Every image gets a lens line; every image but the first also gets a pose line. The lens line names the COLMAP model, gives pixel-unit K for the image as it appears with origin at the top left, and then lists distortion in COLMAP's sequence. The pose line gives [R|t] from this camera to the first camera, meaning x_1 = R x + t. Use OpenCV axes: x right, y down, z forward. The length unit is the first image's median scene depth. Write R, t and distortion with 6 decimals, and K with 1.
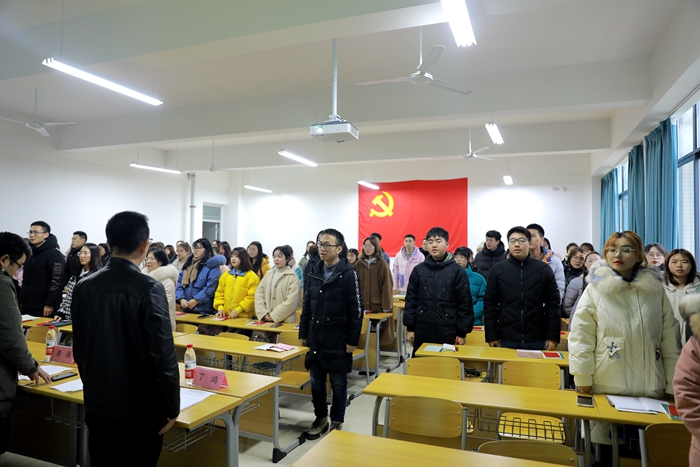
lens RADIAL K [[477.1, 0, 350.0], [0, 477.1, 233.5], [0, 0, 1]] dist [-0.077398, -0.000602]
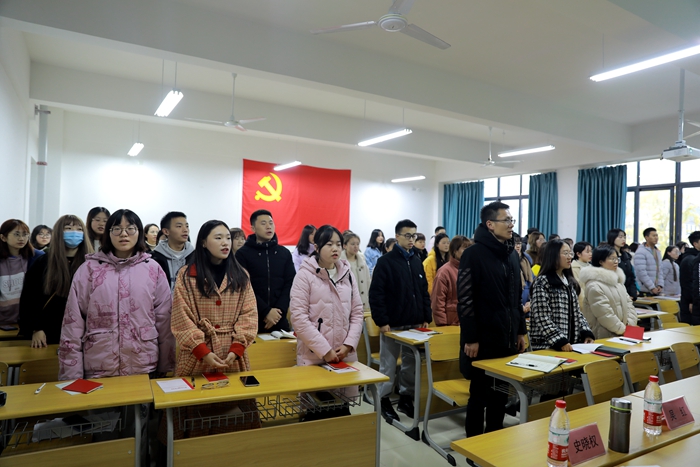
lens RADIAL K [[493.1, 0, 350.0], [0, 493.1, 233.5], [0, 0, 1]] dist [-0.048383, -0.000521]
pose [[0.639346, 0.016424, 0.768744, -0.531408], [-0.052923, 0.998341, 0.022685, -0.004072], [-0.767096, -0.055188, 0.639154, 0.304614]]
